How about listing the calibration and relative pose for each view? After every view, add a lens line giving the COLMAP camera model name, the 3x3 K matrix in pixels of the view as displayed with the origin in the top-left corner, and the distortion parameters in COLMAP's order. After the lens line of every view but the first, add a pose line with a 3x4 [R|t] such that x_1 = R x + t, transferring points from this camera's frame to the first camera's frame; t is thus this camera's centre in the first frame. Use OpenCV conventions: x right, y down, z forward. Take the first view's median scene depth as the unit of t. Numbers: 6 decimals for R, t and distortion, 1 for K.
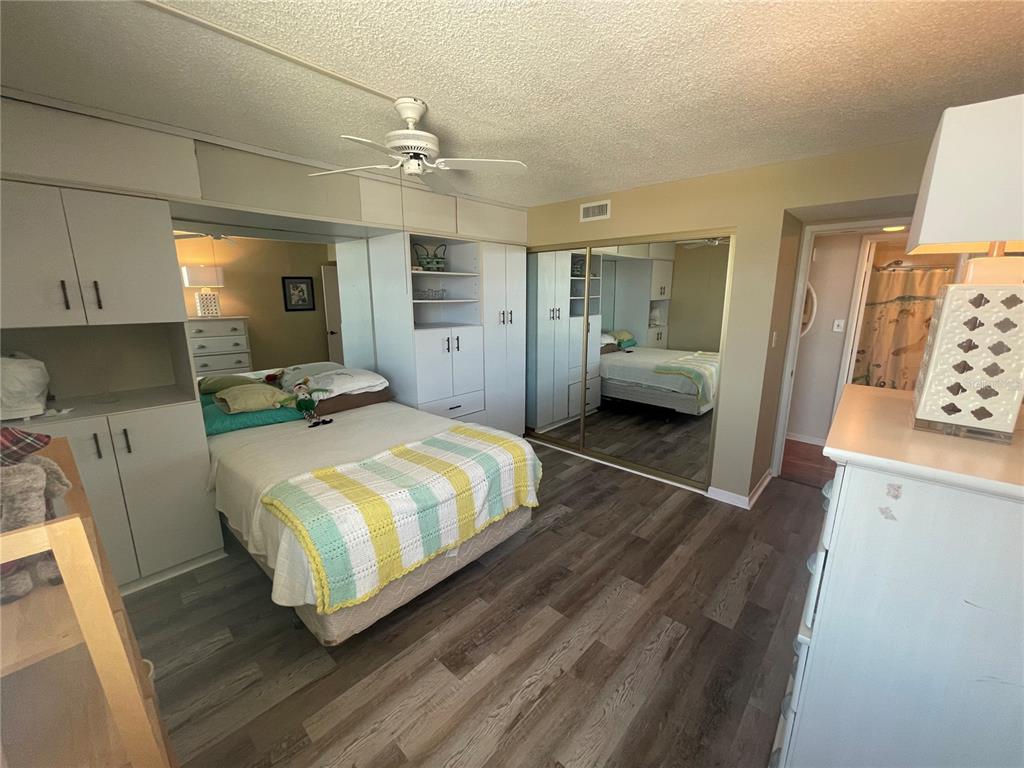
lens RADIAL K [[414.8, 0, 511.4], [0, 414.8, 381.5], [0, 0, 1]] dist [-0.007537, 0.000003]
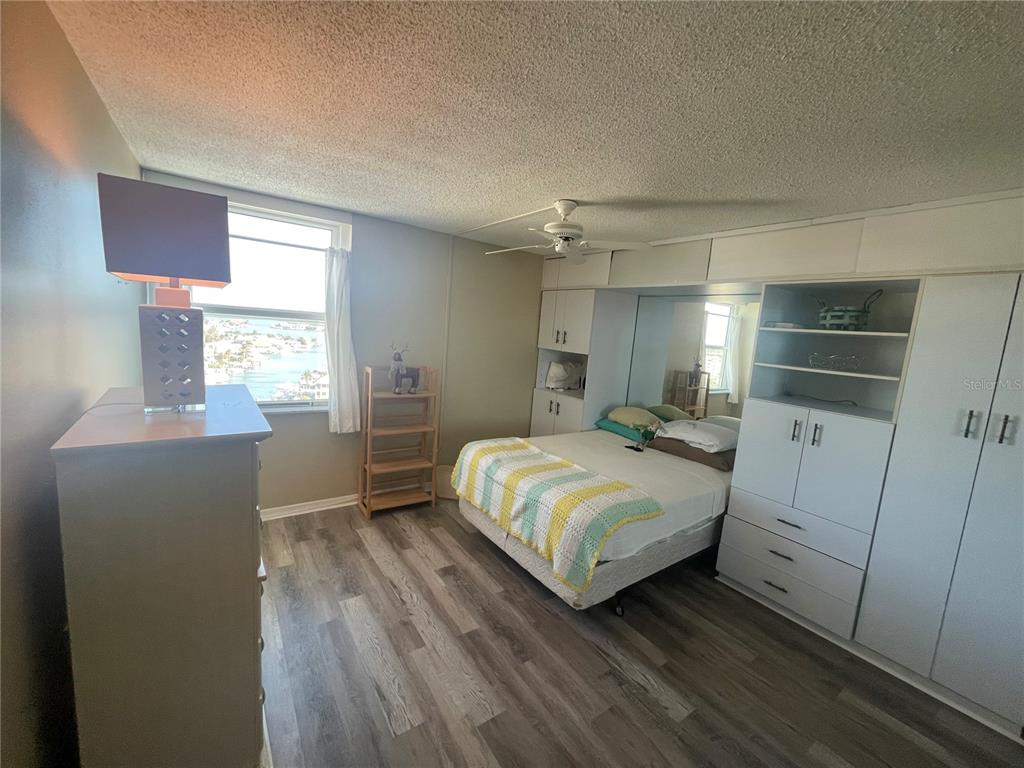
lens RADIAL K [[414.8, 0, 513.4], [0, 414.8, 386.0], [0, 0, 1]] dist [-0.007537, 0.000003]
pose [[-0.212718, 0.115776, -0.970230, 0.902832], [-0.280258, 0.944006, 0.174092, -0.216280], [0.936059, 0.308948, -0.168360, 0.948094]]
